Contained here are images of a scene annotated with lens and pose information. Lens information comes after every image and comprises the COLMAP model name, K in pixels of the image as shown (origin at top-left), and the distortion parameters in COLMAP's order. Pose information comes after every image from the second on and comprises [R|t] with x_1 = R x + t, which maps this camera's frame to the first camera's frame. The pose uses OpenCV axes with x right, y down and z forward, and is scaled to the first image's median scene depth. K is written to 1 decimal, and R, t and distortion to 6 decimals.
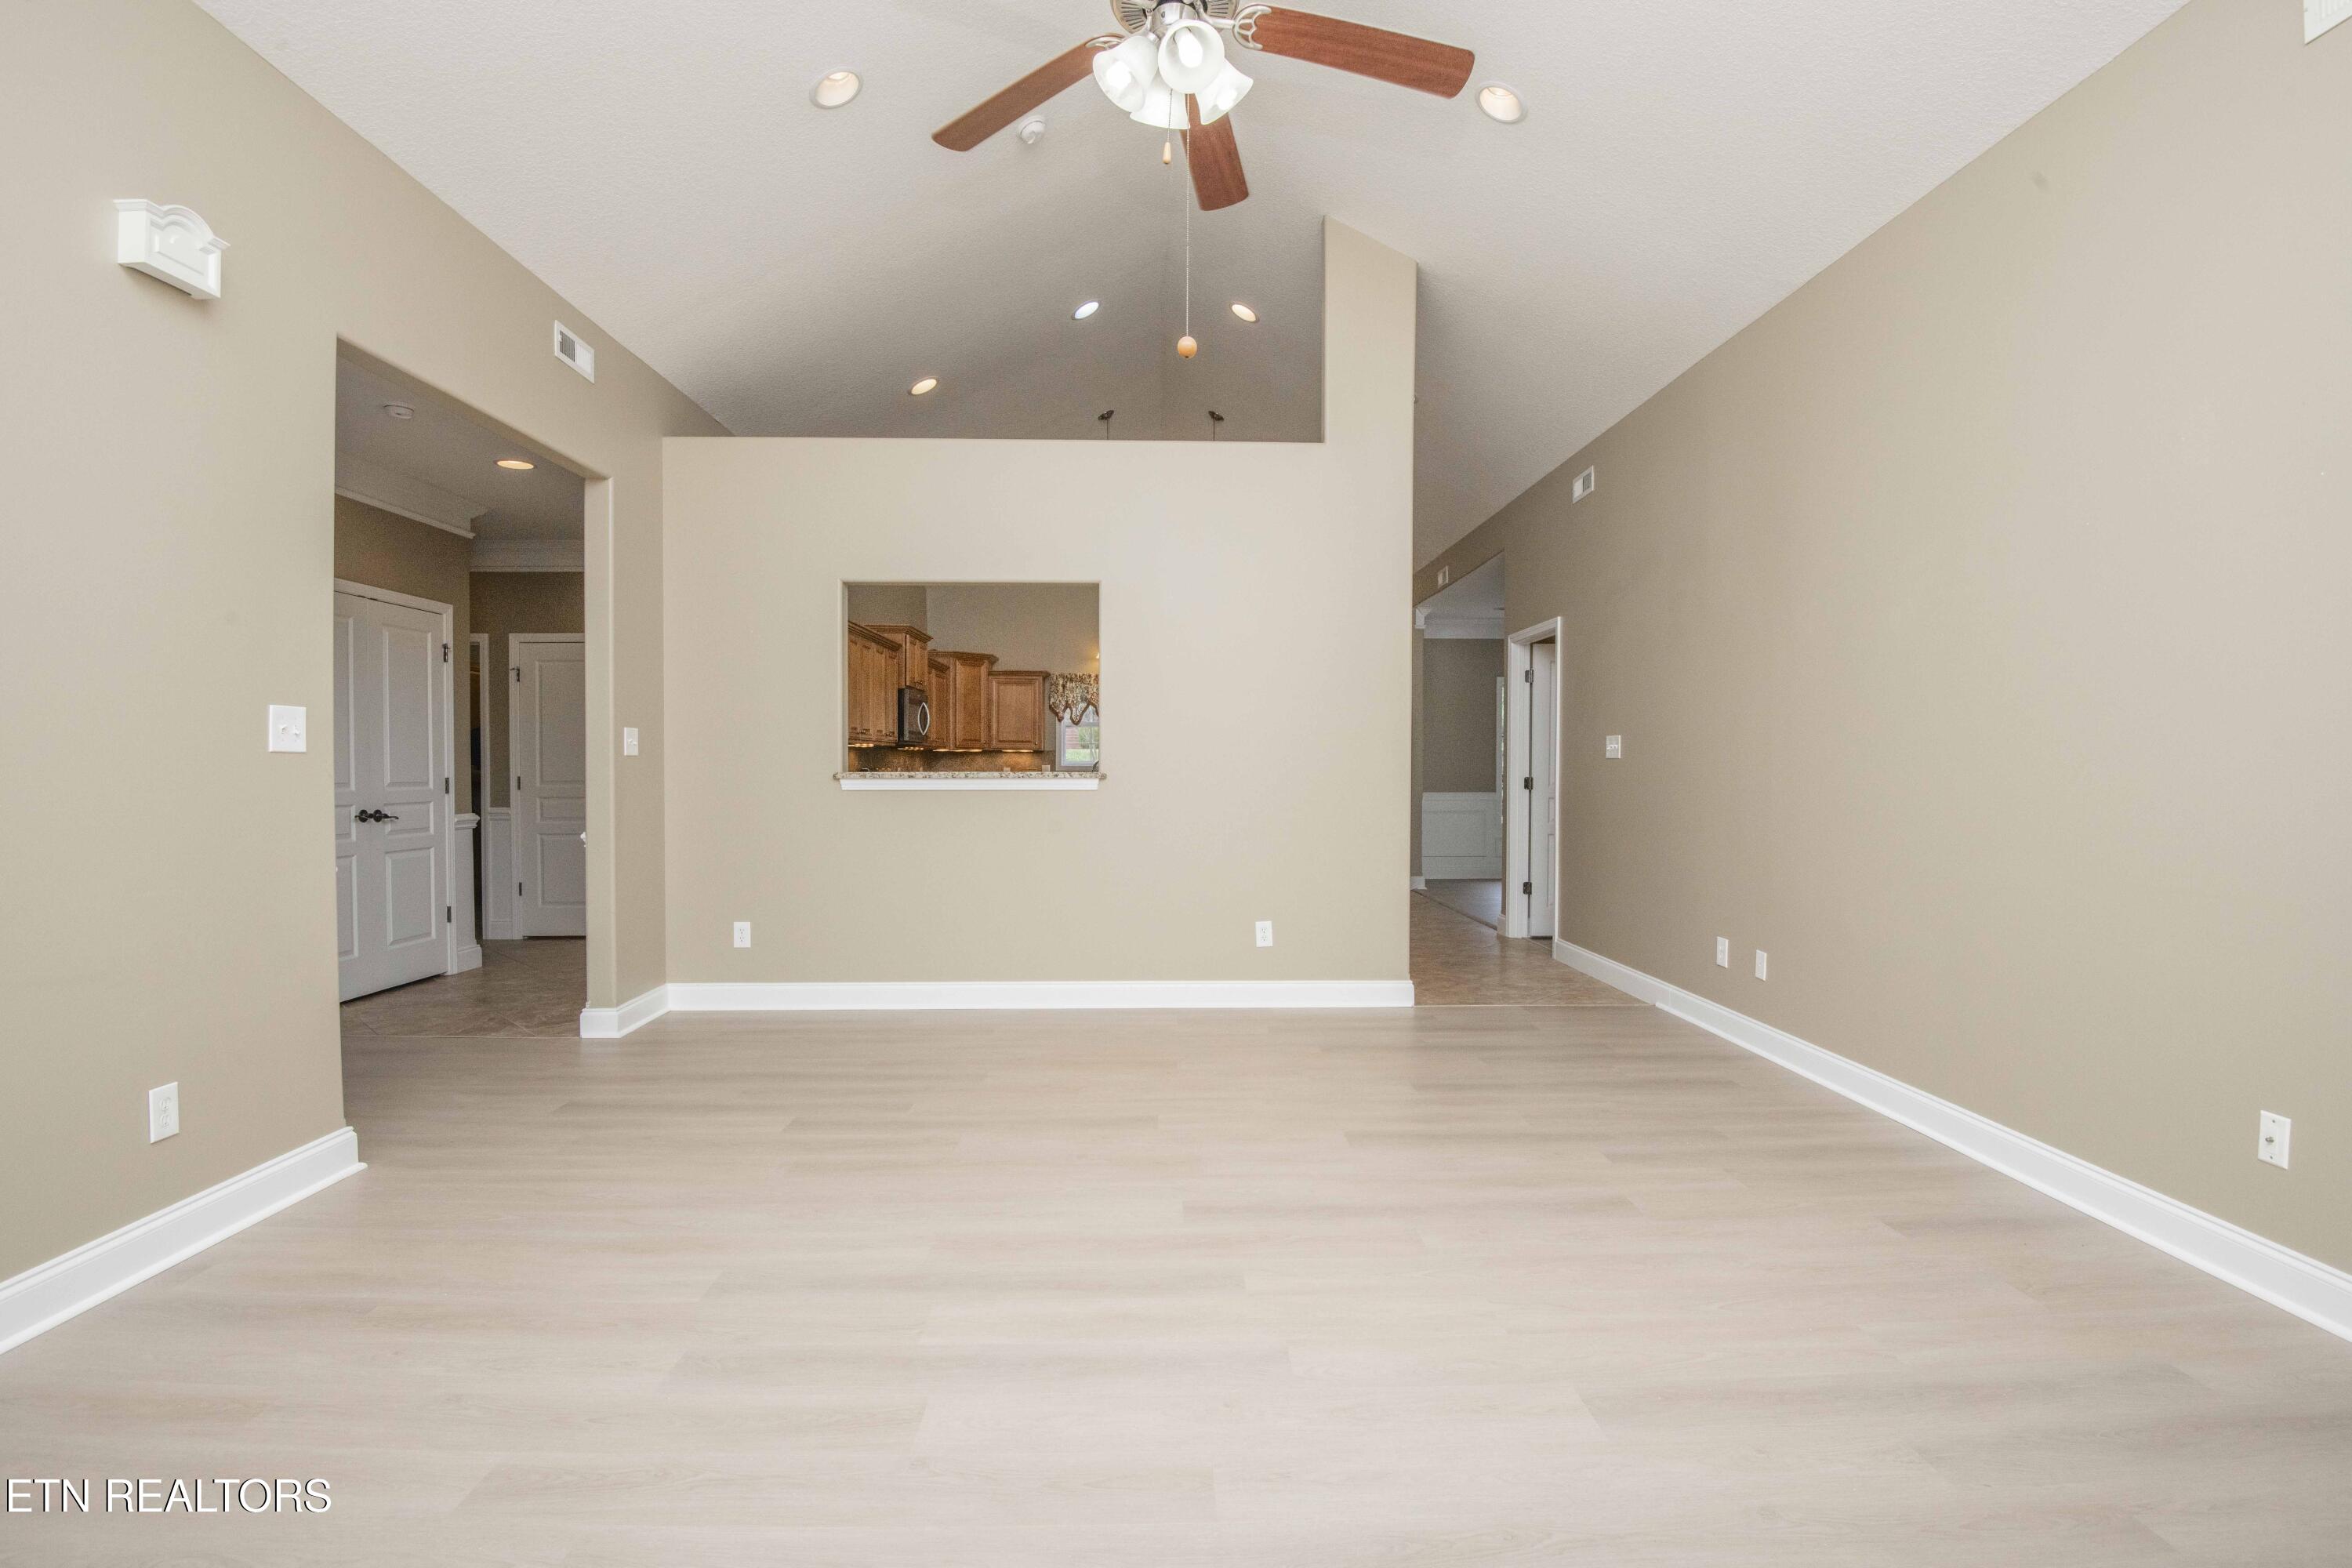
lens RADIAL K [[1085.9, 0, 1204.9], [0, 1085.9, 771.7], [0, 0, 1]] dist [-0.019024, -0.014726]
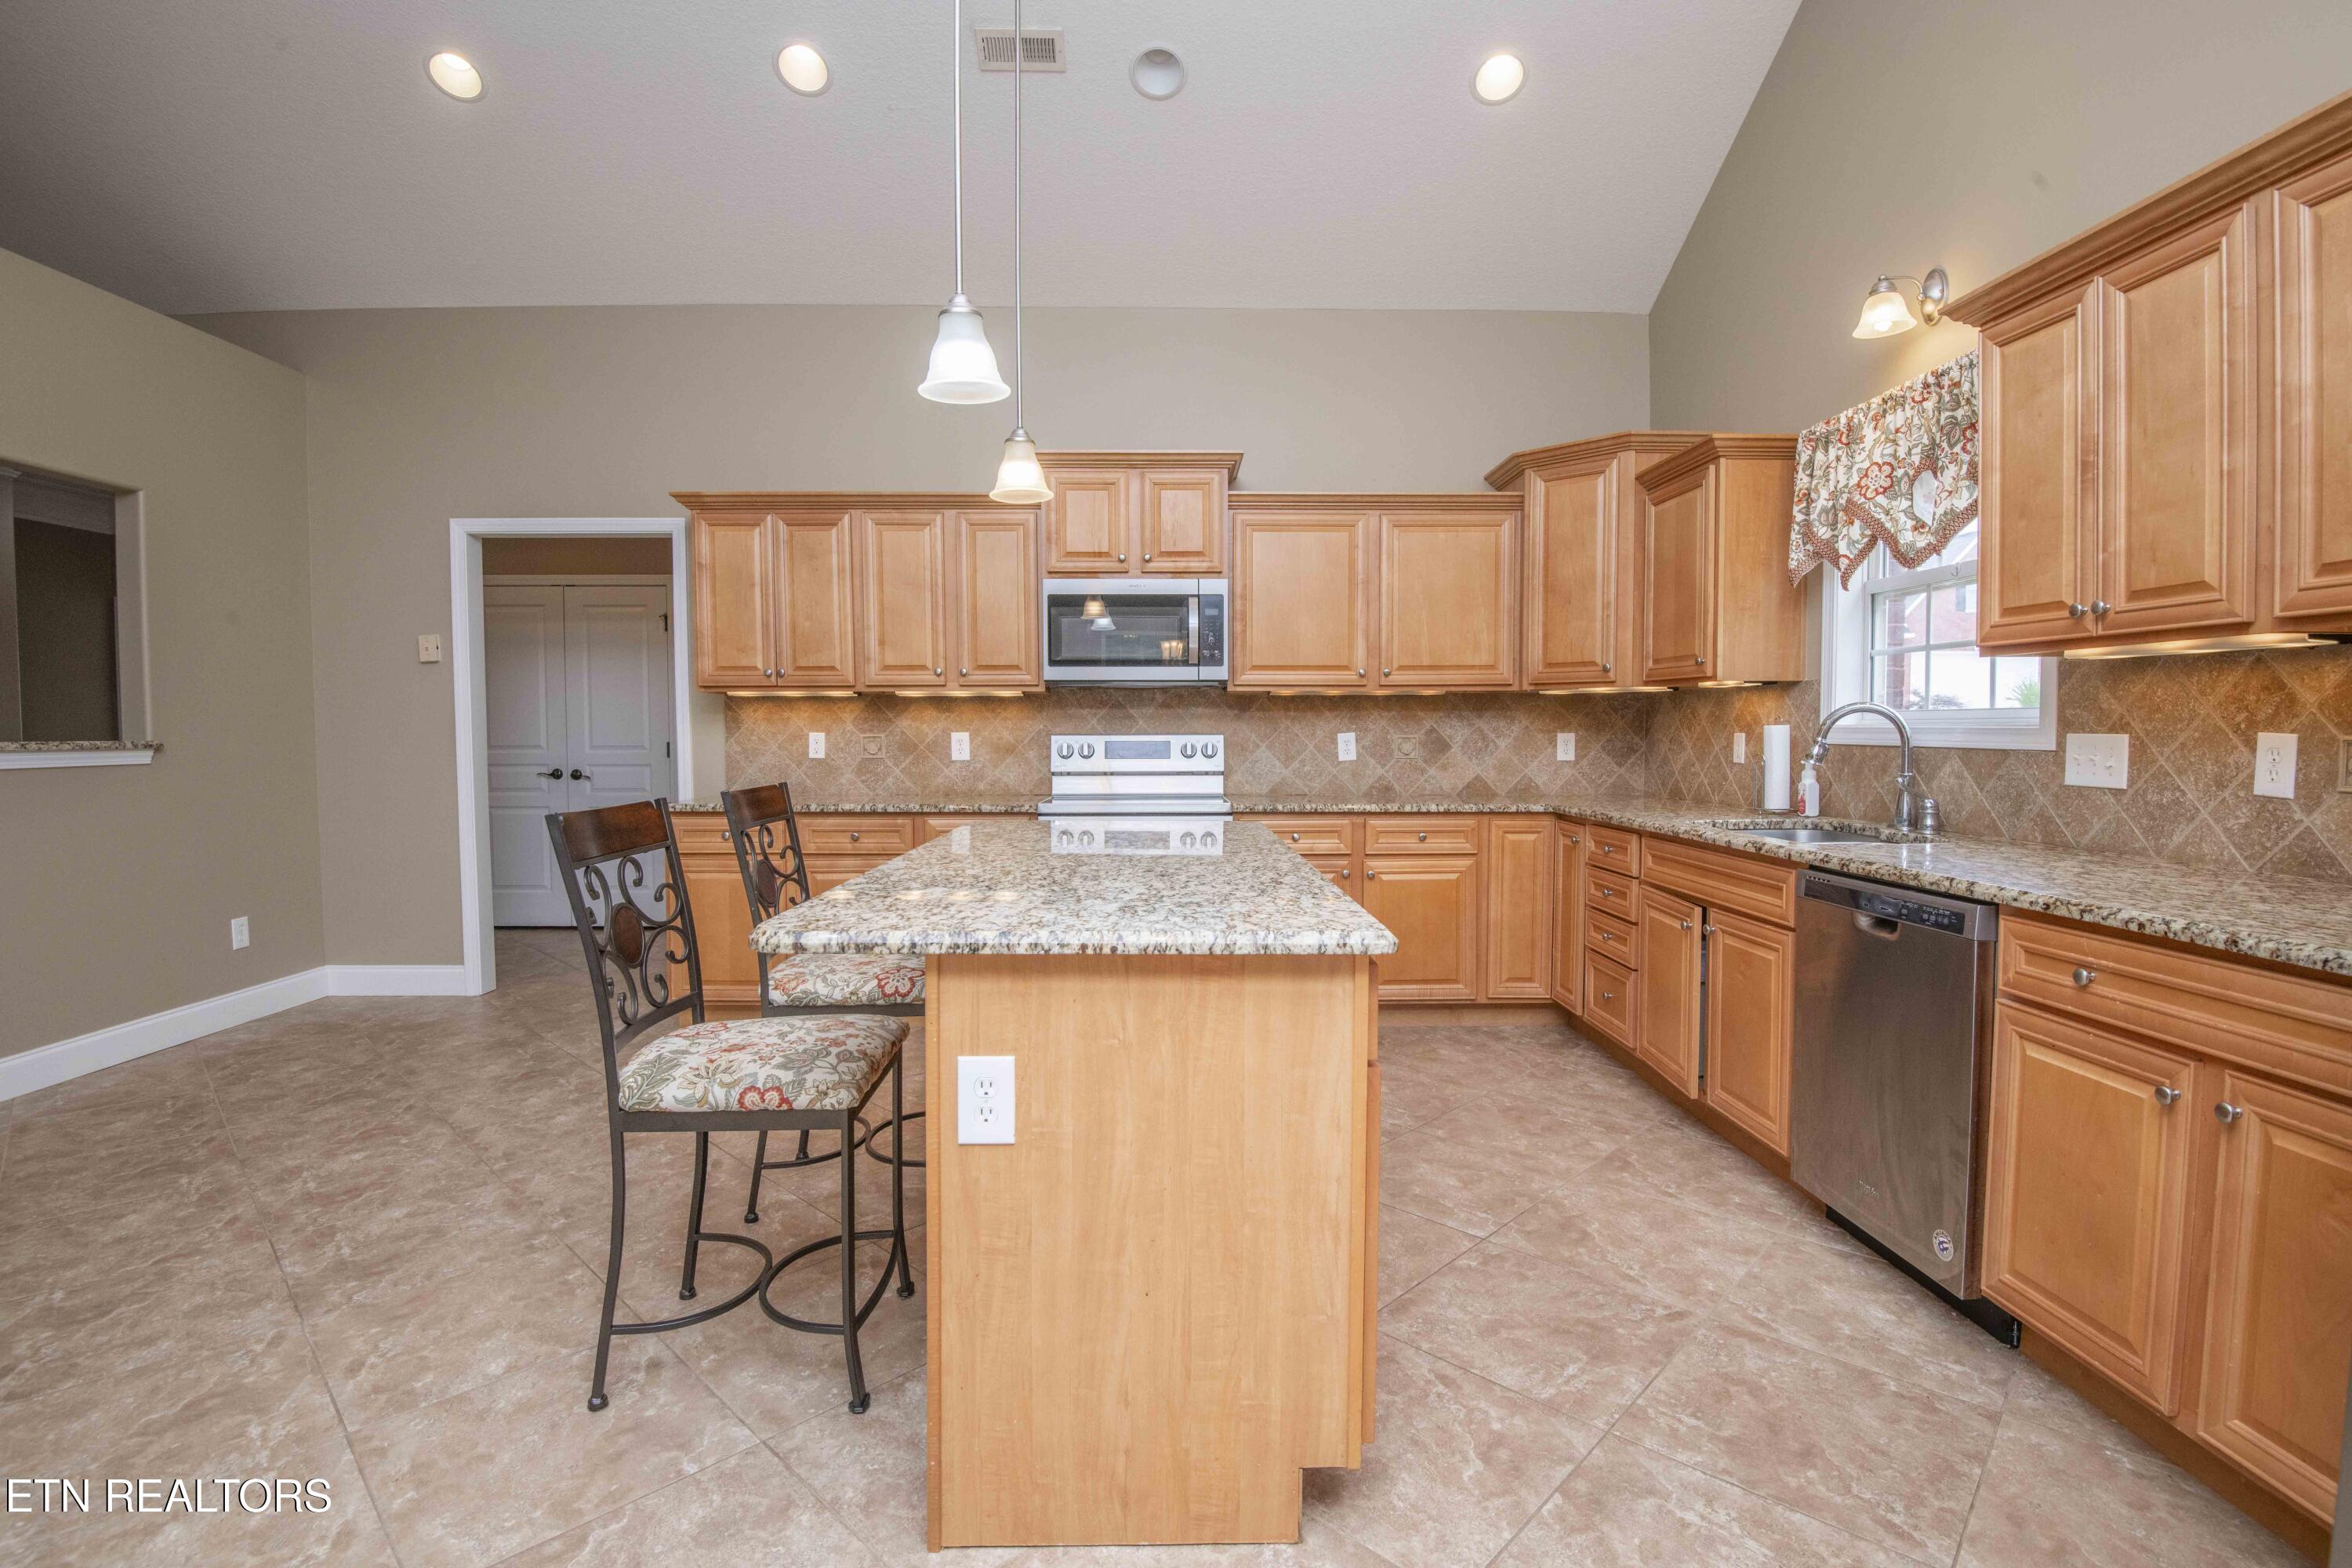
lens RADIAL K [[1085.9, 0, 1187.6], [0, 1085.9, 786.3], [0, 0, 1]] dist [-0.019024, -0.014726]
pose [[-0.021730, 0.059200, -0.998010, 0.368798], [0.000687, 0.998246, 0.059199, -0.014362], [0.999764, 0.000601, -0.021732, 1.679318]]
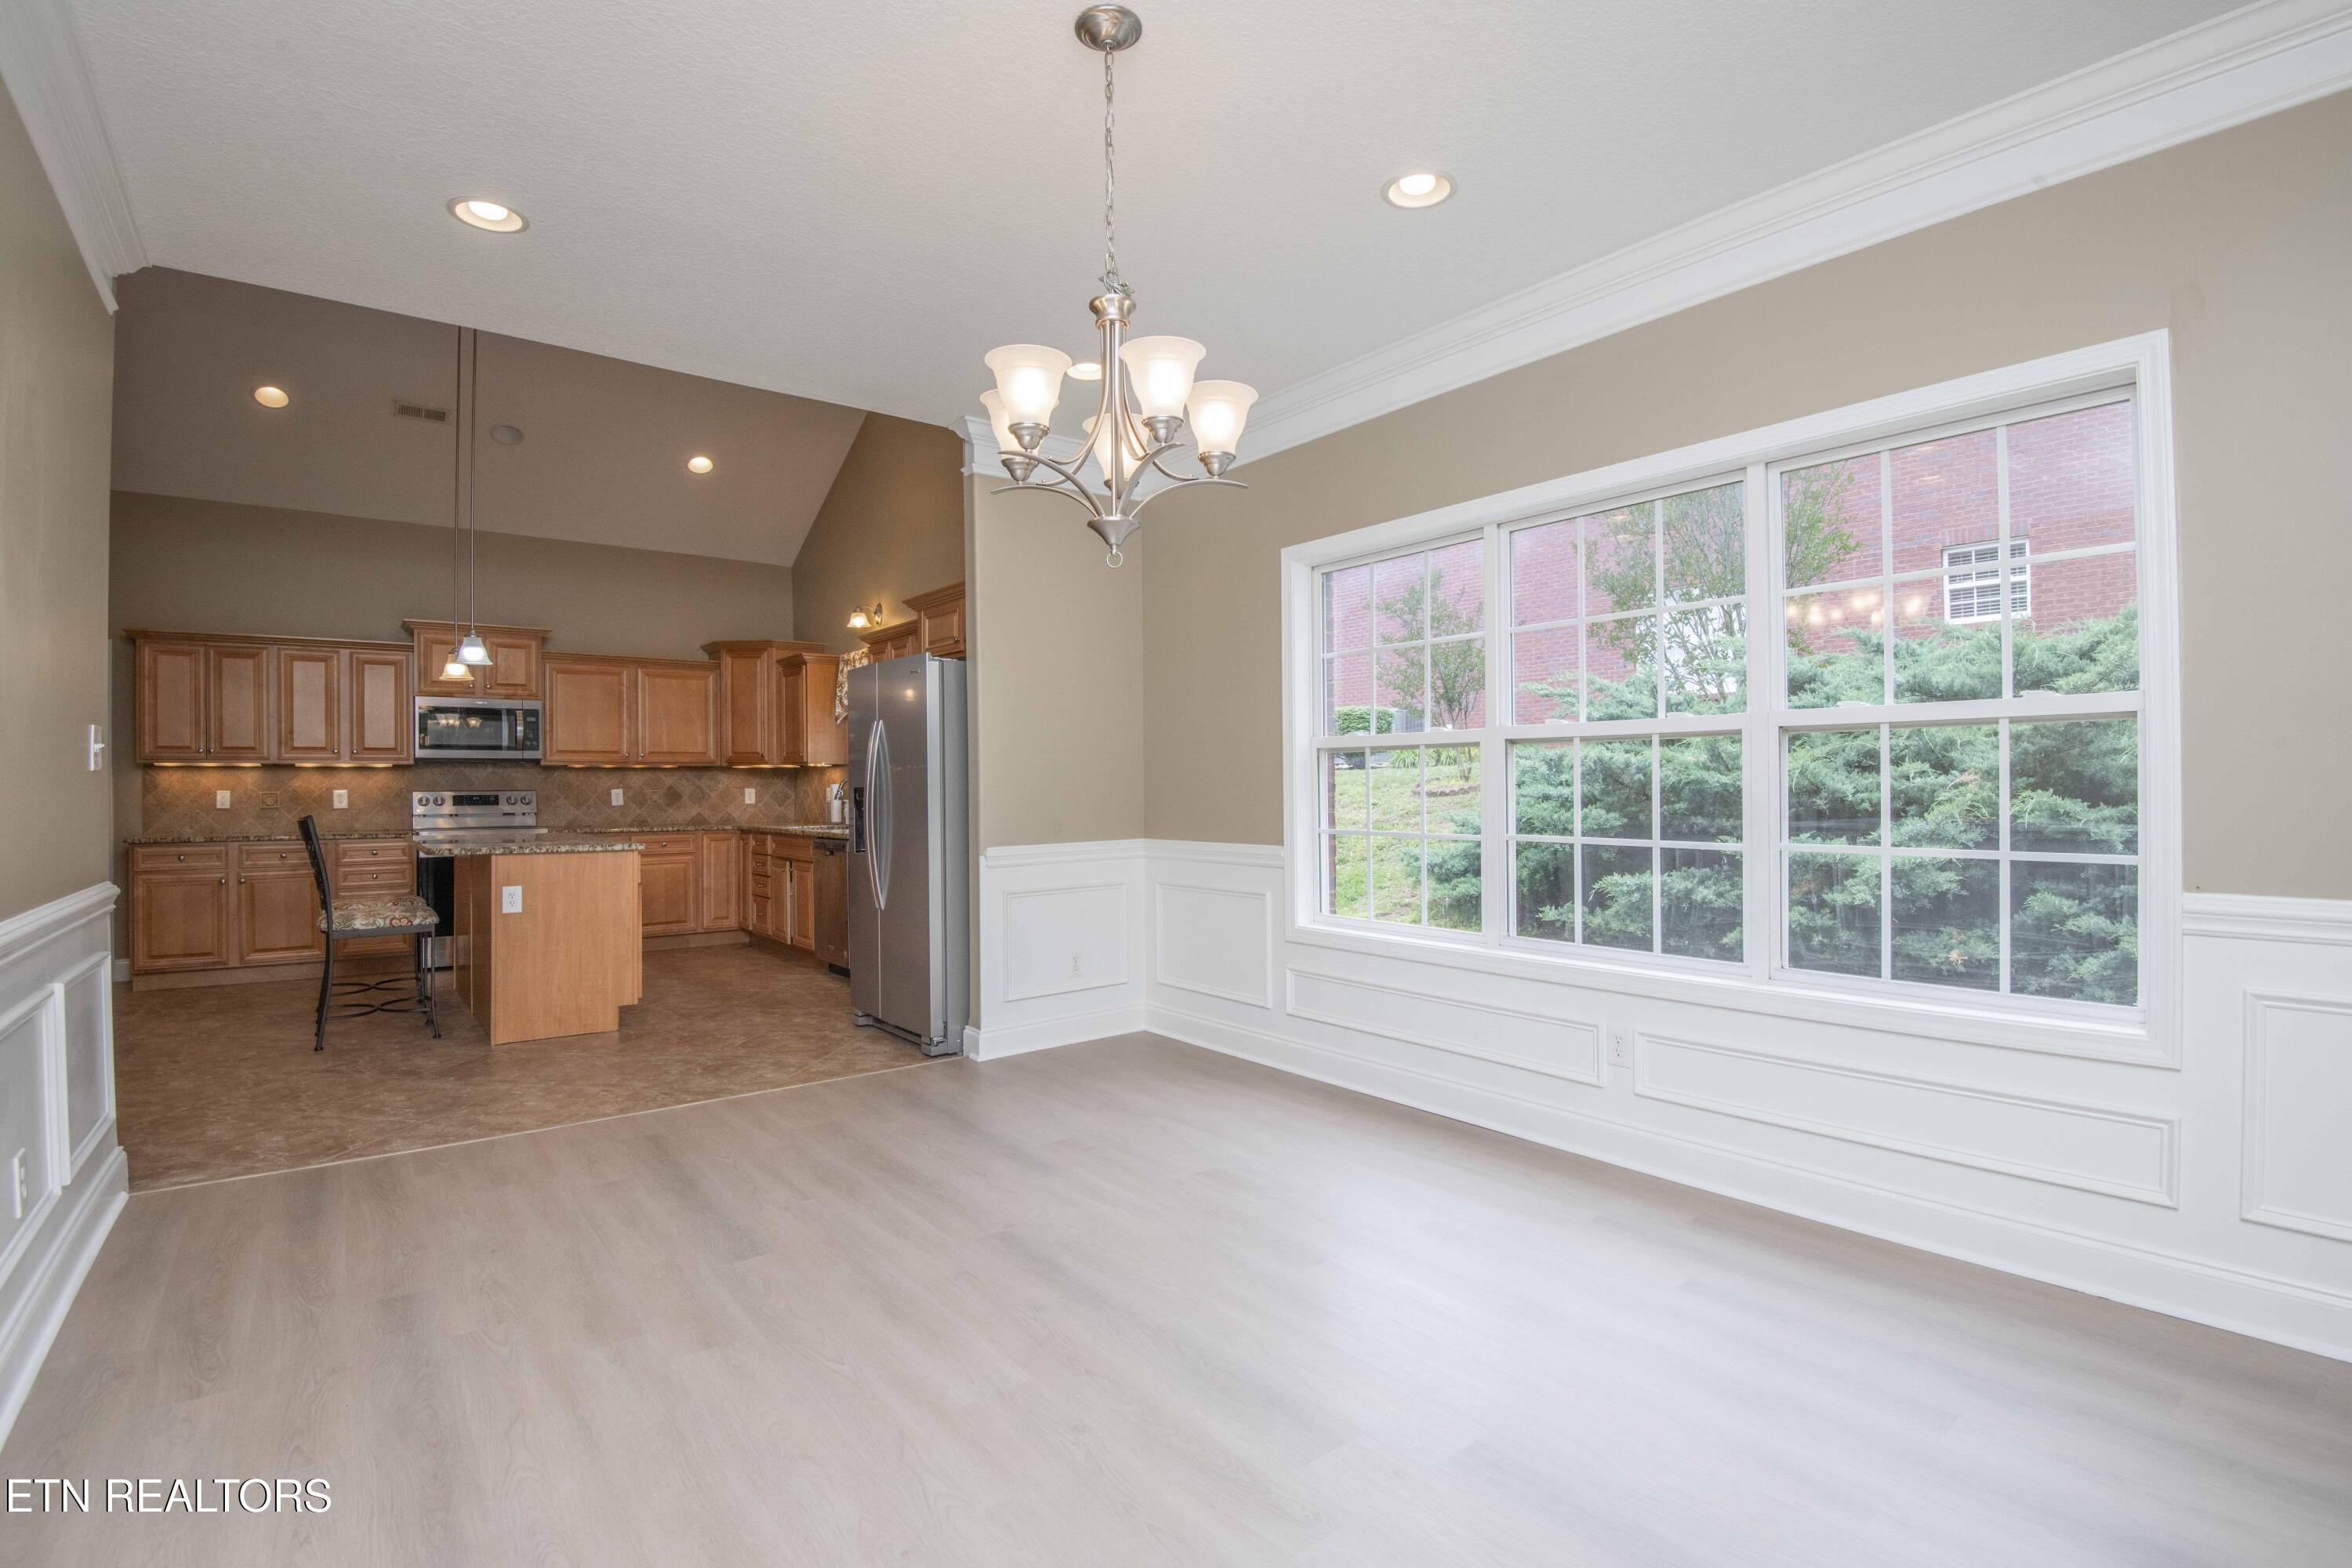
lens RADIAL K [[1085.9, 0, 1188.9], [0, 1085.9, 780.2], [0, 0, 1]] dist [-0.019024, -0.014726]
pose [[0.587949, -0.000440, -0.808898, 1.161948], [0.000688, 1.000000, -0.000043, -0.017119], [0.808898, -0.000531, 0.587949, 1.550995]]
